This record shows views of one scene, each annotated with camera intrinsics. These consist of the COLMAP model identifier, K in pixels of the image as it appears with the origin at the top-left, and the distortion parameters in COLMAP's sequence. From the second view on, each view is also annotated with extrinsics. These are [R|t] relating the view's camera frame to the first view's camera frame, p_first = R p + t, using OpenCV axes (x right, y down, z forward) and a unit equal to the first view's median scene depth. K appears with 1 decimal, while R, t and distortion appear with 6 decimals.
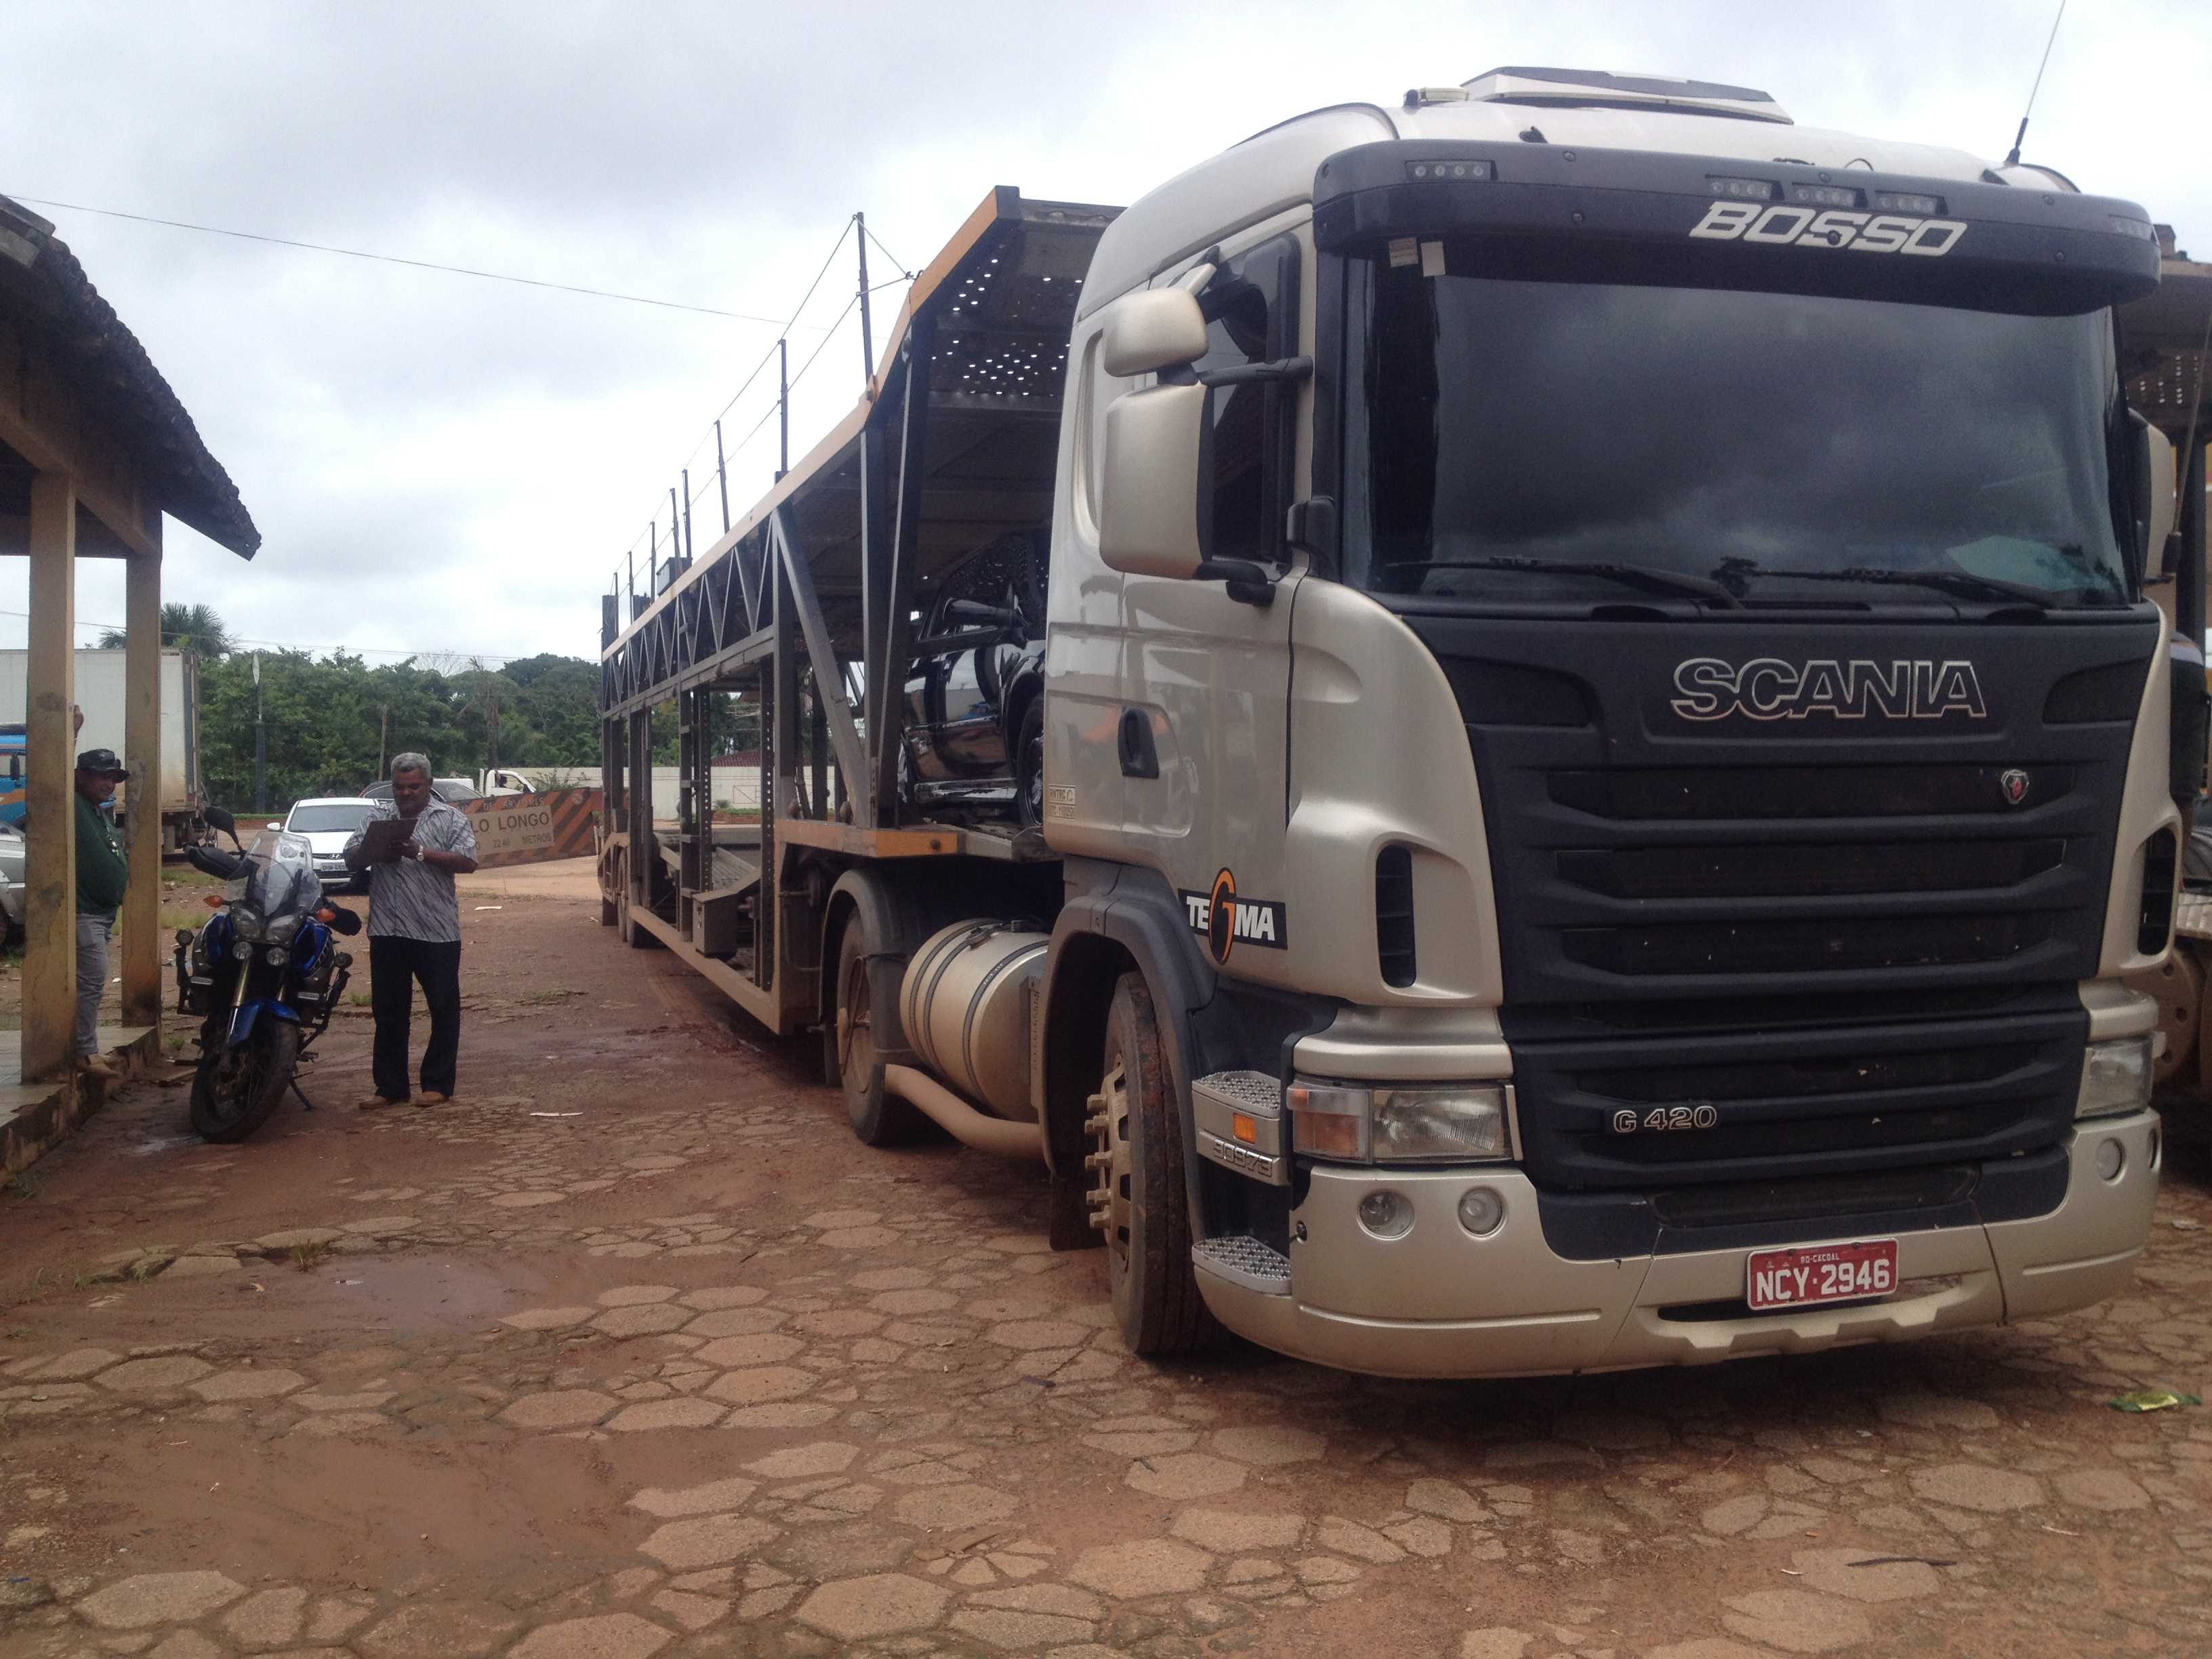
lens RADIAL K [[2175.7, 0, 1104.4], [0, 2175.7, 826.8], [0, 0, 1]] dist [0.000733, 0.000000]
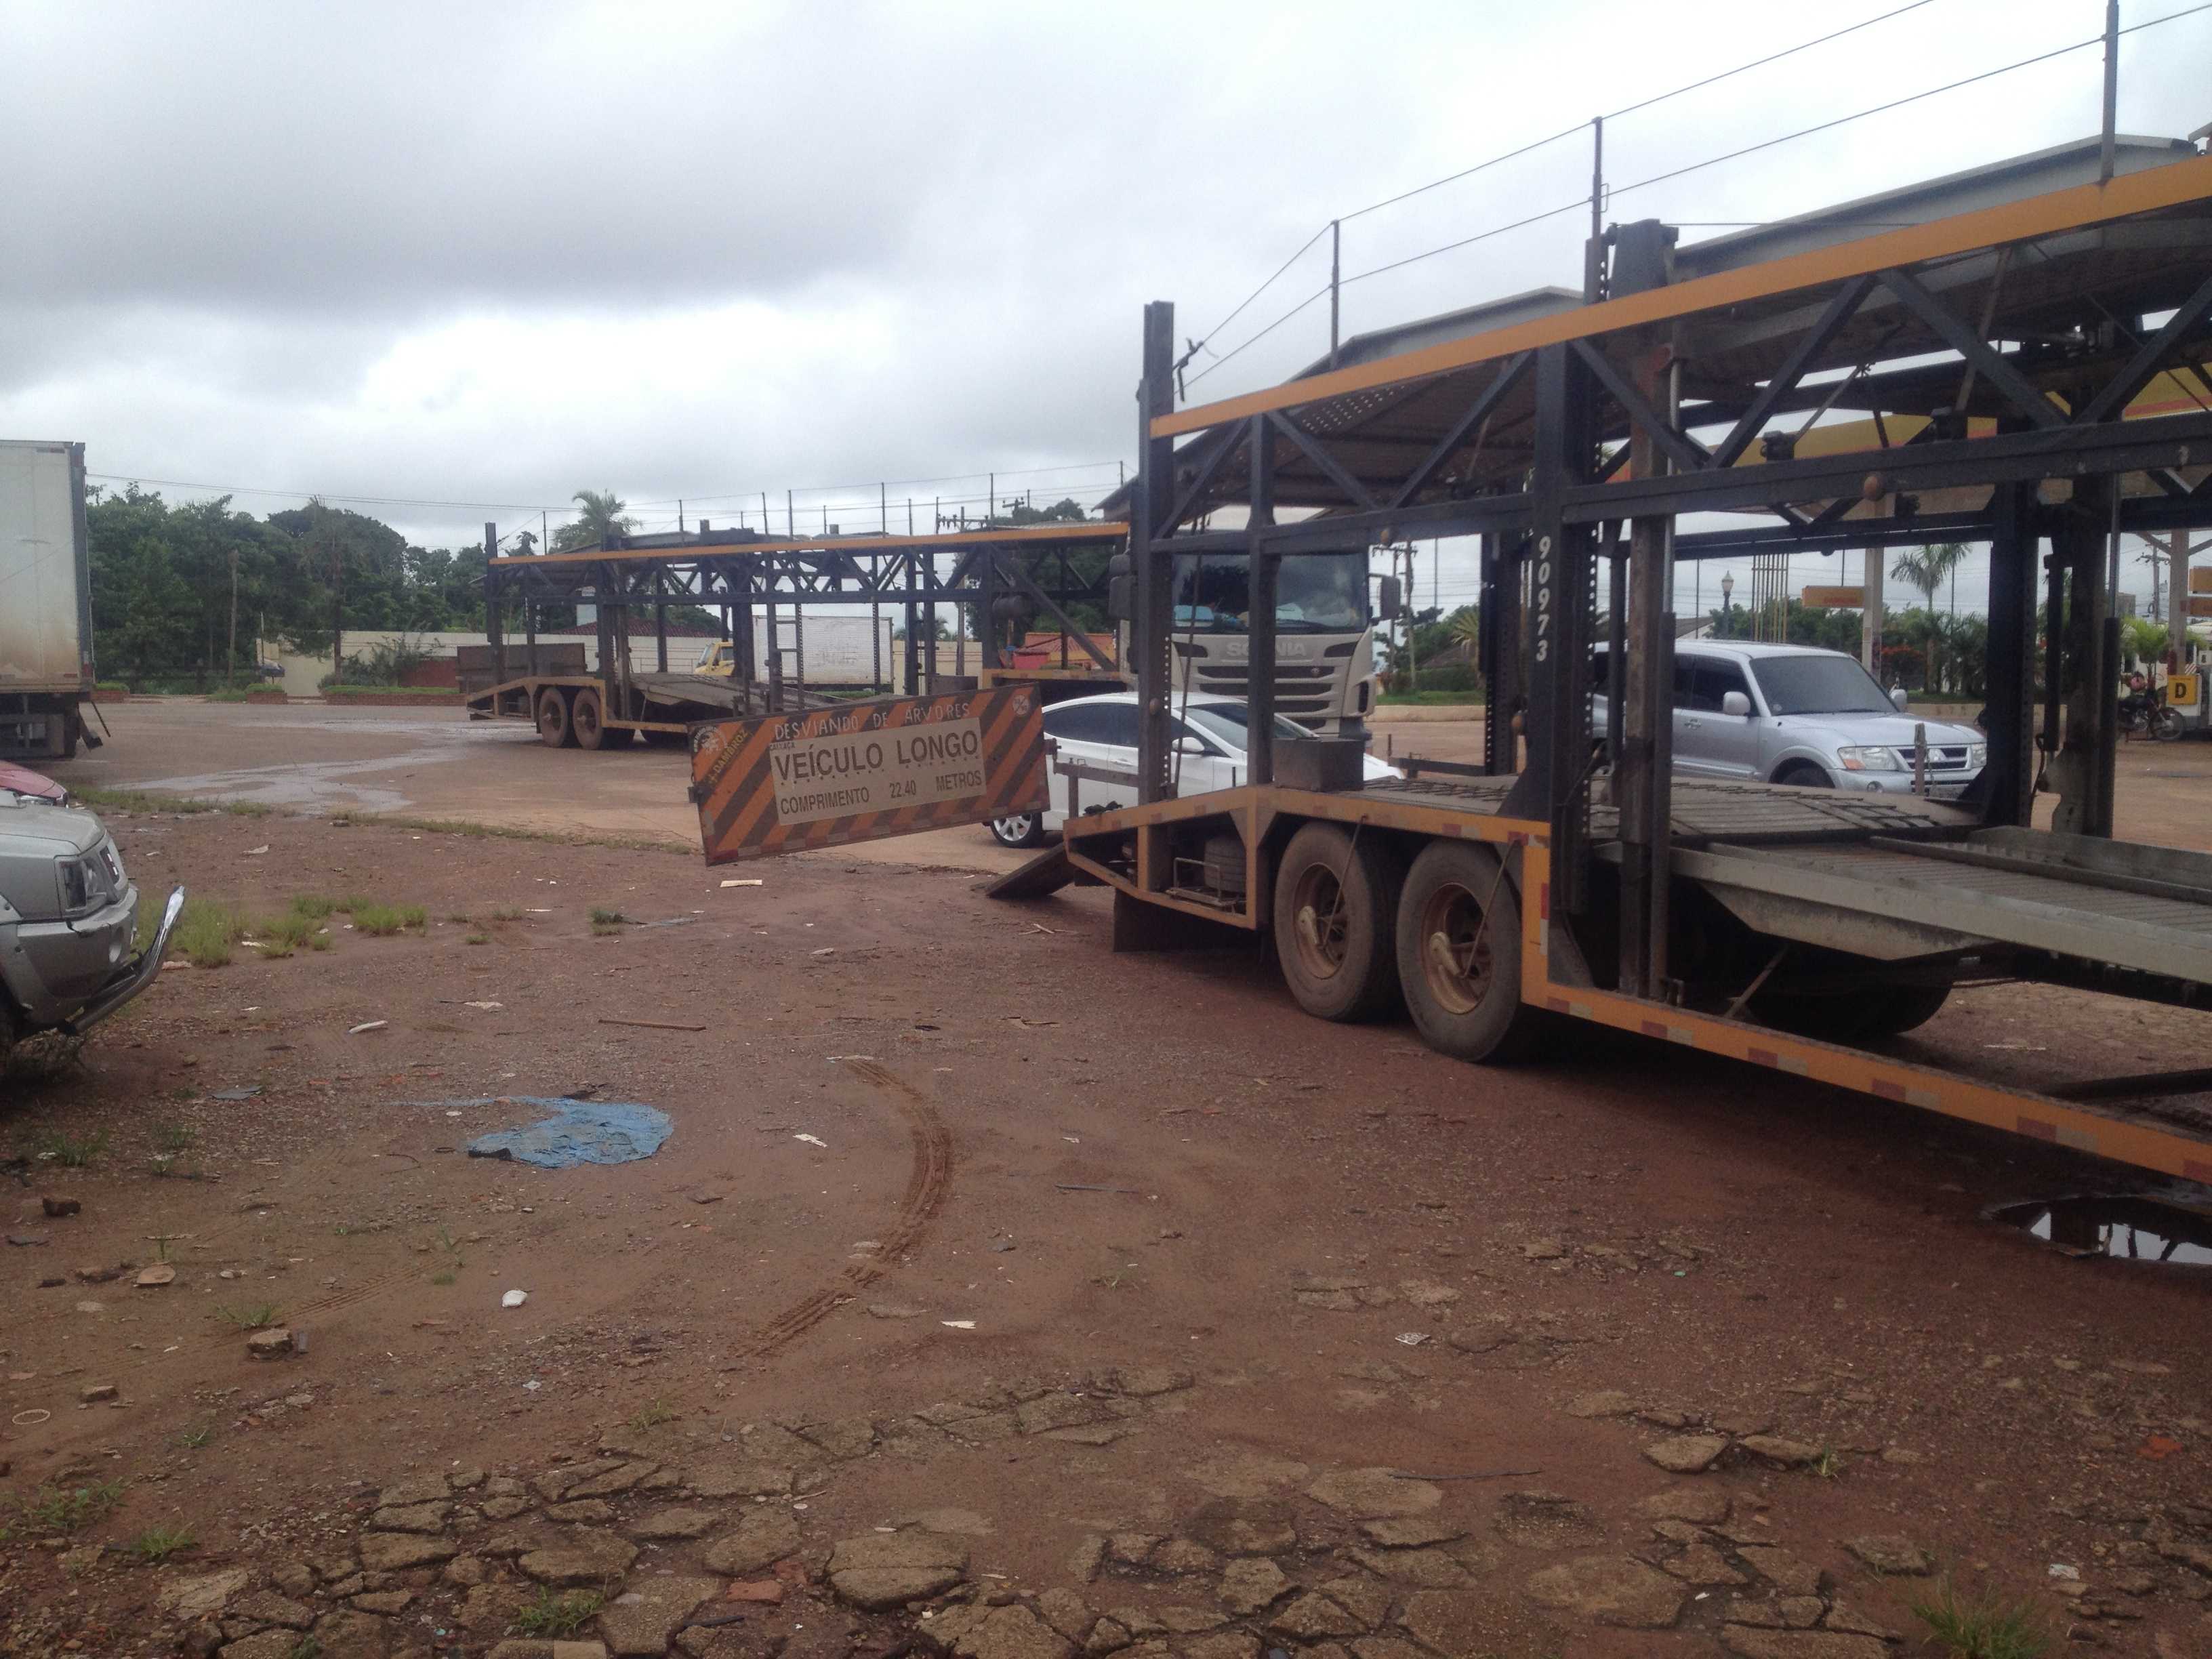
lens RADIAL K [[2175.7, 0, 1108.9], [0, 2175.7, 829.7], [0, 0, 1]] dist [0.000733, 0.000000]
pose [[0.993709, 0.009671, 0.111579, -0.078710], [-0.016208, 0.998195, 0.057828, -0.003822], [-0.110818, -0.059272, 0.992072, 0.131724]]
